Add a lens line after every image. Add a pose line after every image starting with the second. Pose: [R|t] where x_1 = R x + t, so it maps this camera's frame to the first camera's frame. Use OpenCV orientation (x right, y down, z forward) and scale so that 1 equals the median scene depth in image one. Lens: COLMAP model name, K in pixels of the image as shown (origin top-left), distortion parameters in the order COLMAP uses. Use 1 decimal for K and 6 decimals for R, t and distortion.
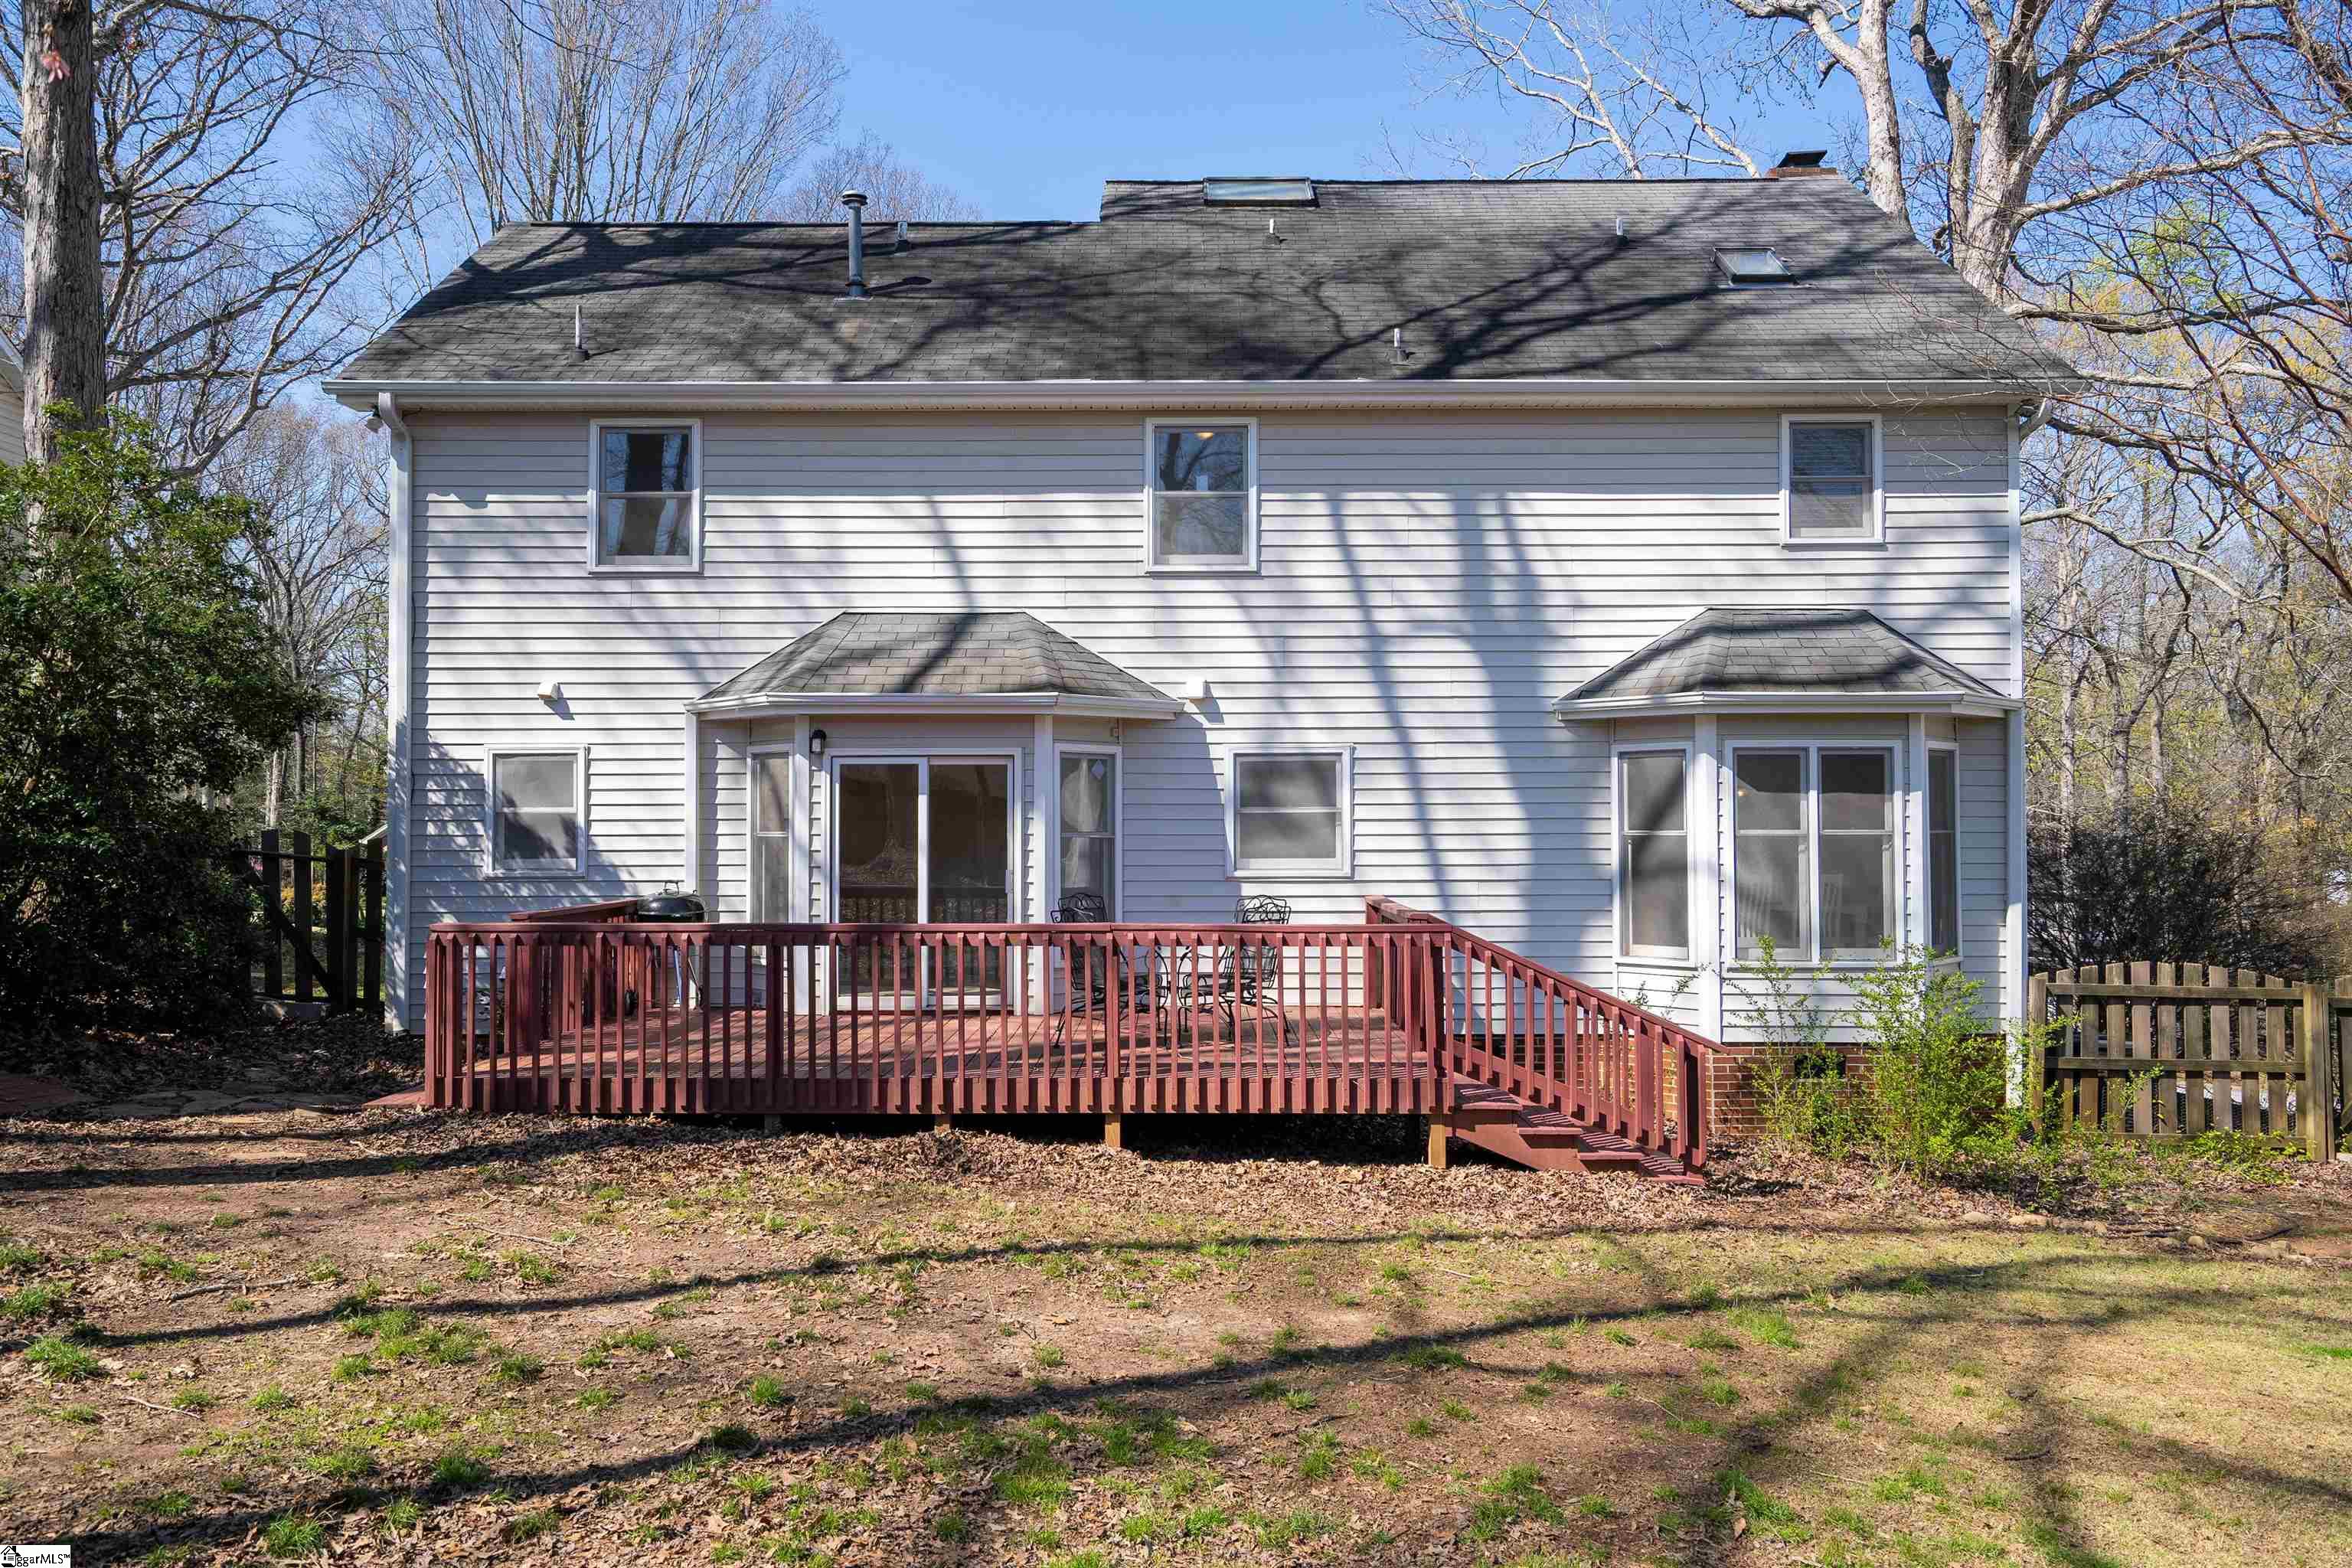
lens RADIAL K [[1576.4, 0, 1176.0], [0, 1576.4, 784.0], [0, 0, 1]] dist [0.000466, 0.001179]
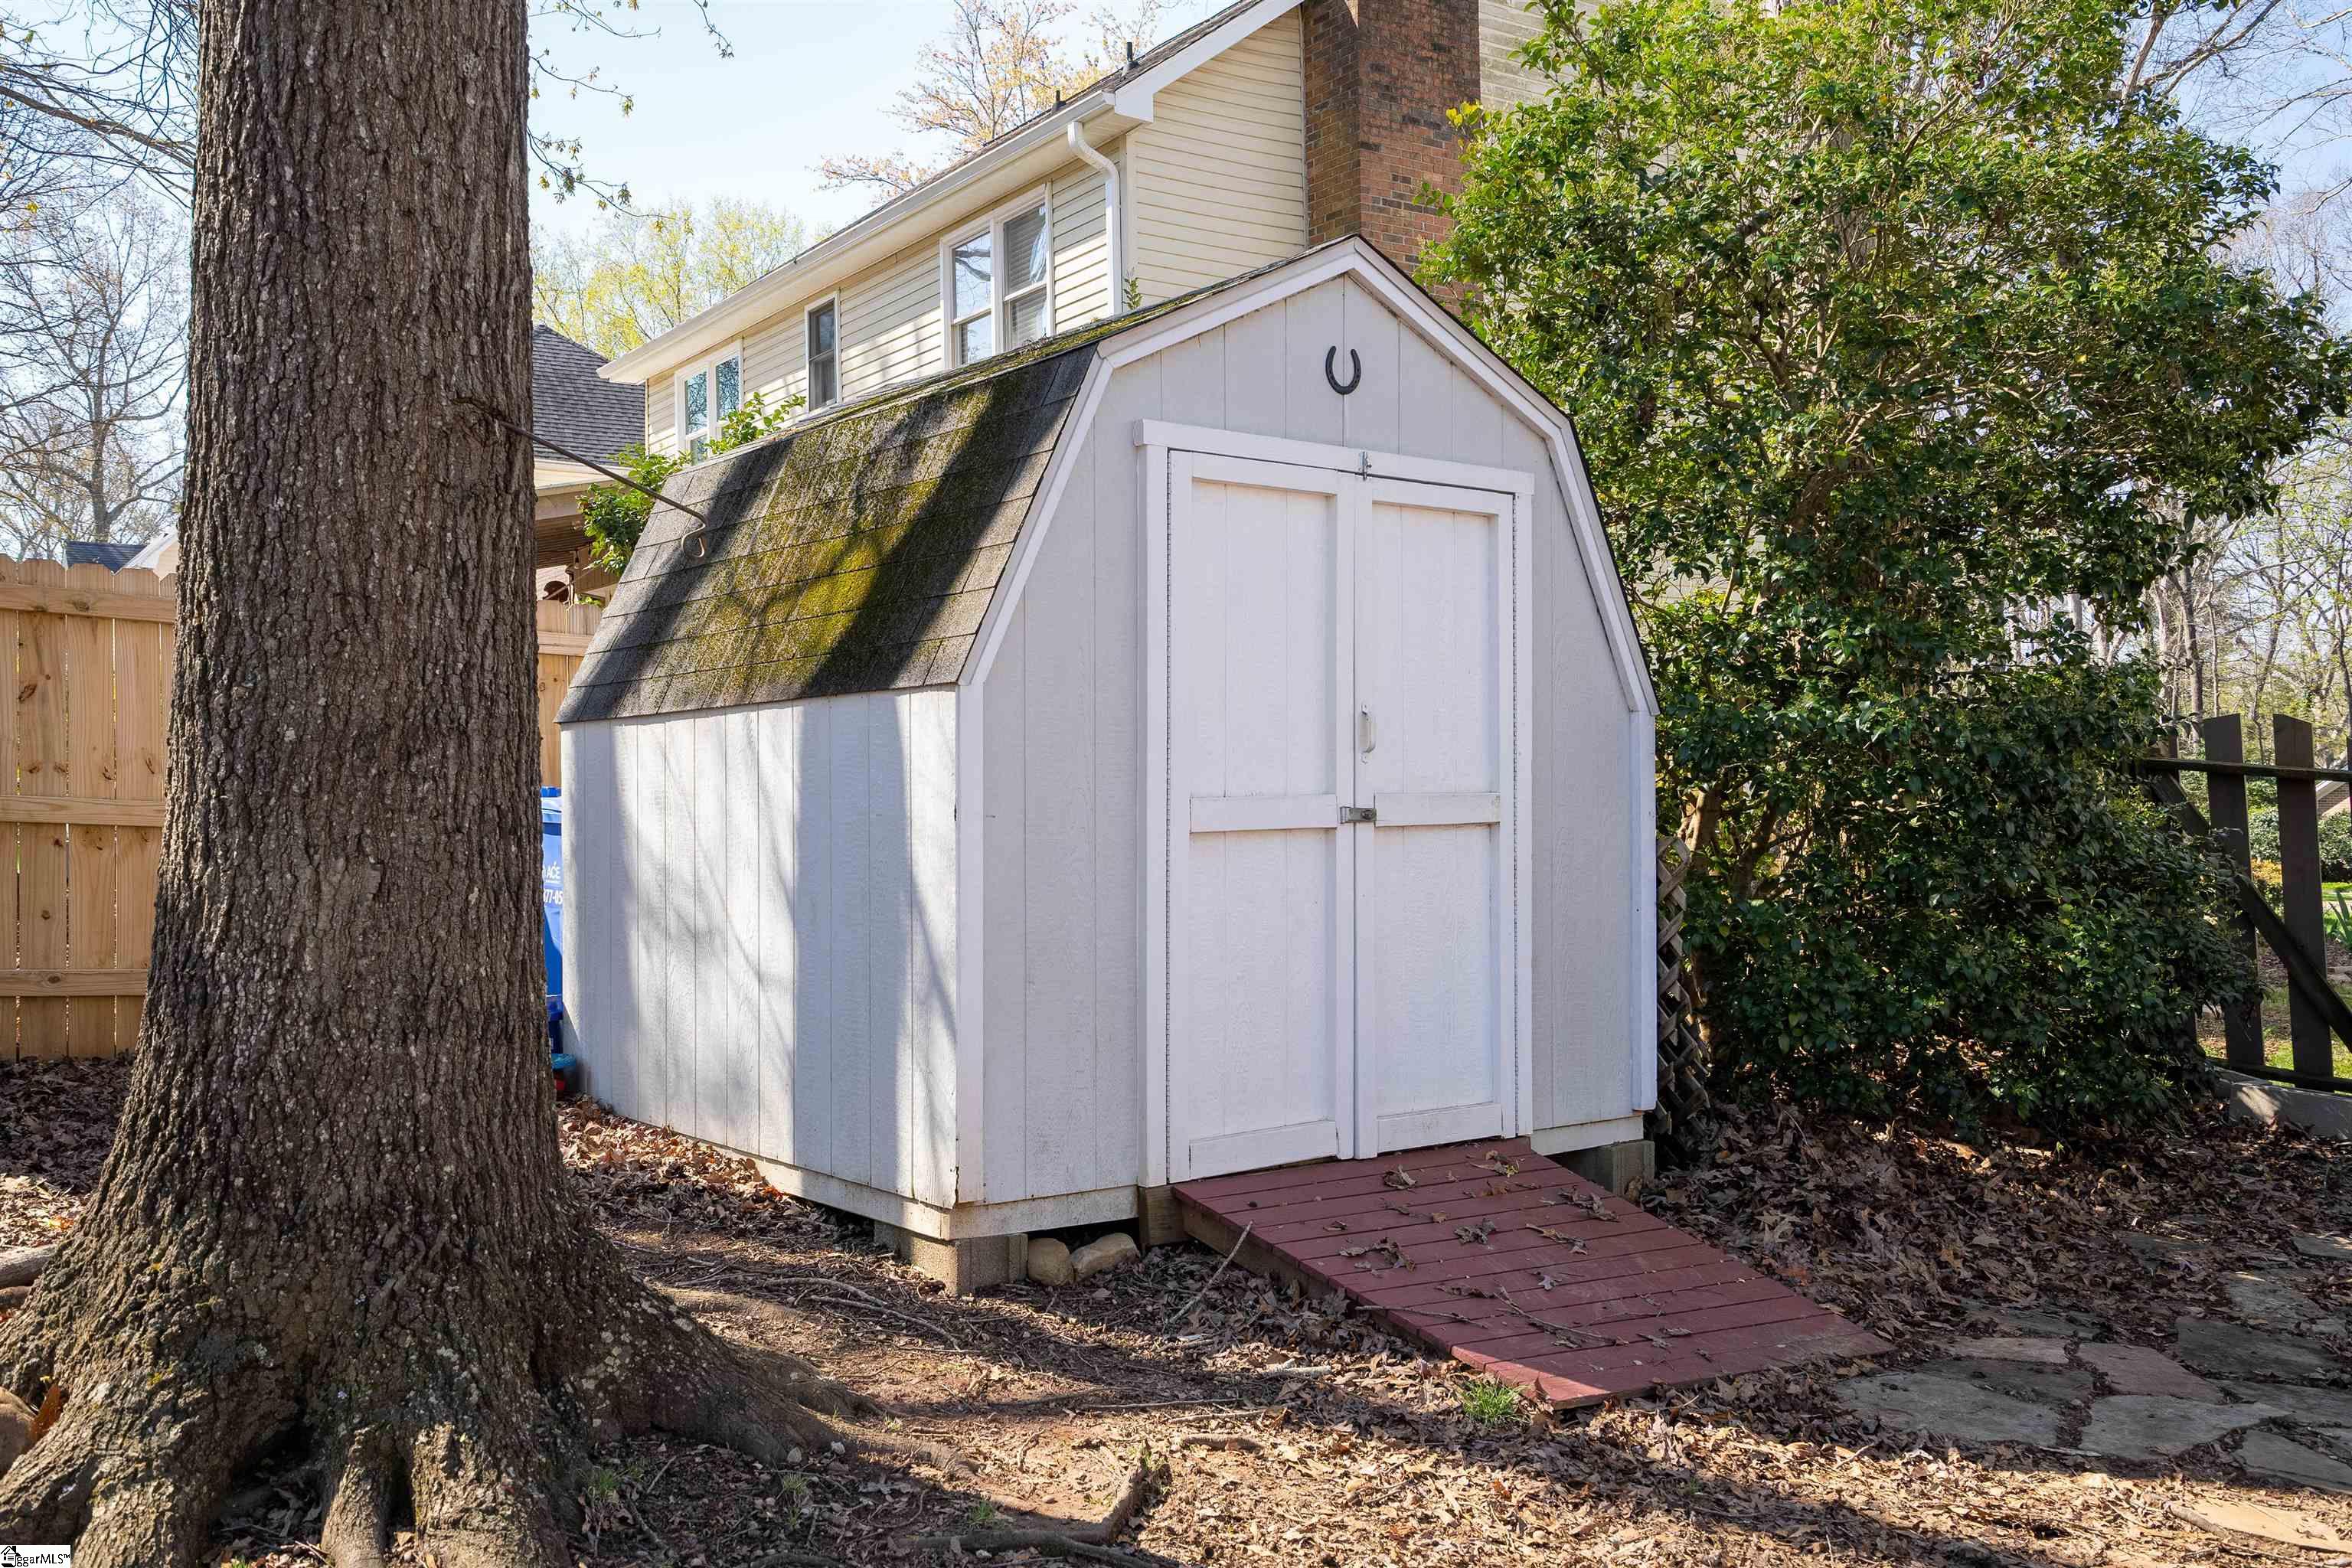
lens RADIAL K [[2099.5, 0, 1176.0], [0, 2099.5, 784.0], [0, 0, 1]] dist [0.058228, 0.002828]
pose [[0.580414, -0.025462, -0.813923, -0.267332], [0.043062, 0.999072, -0.000546, 0.040642], [0.813182, -0.034732, 0.580972, 0.421732]]
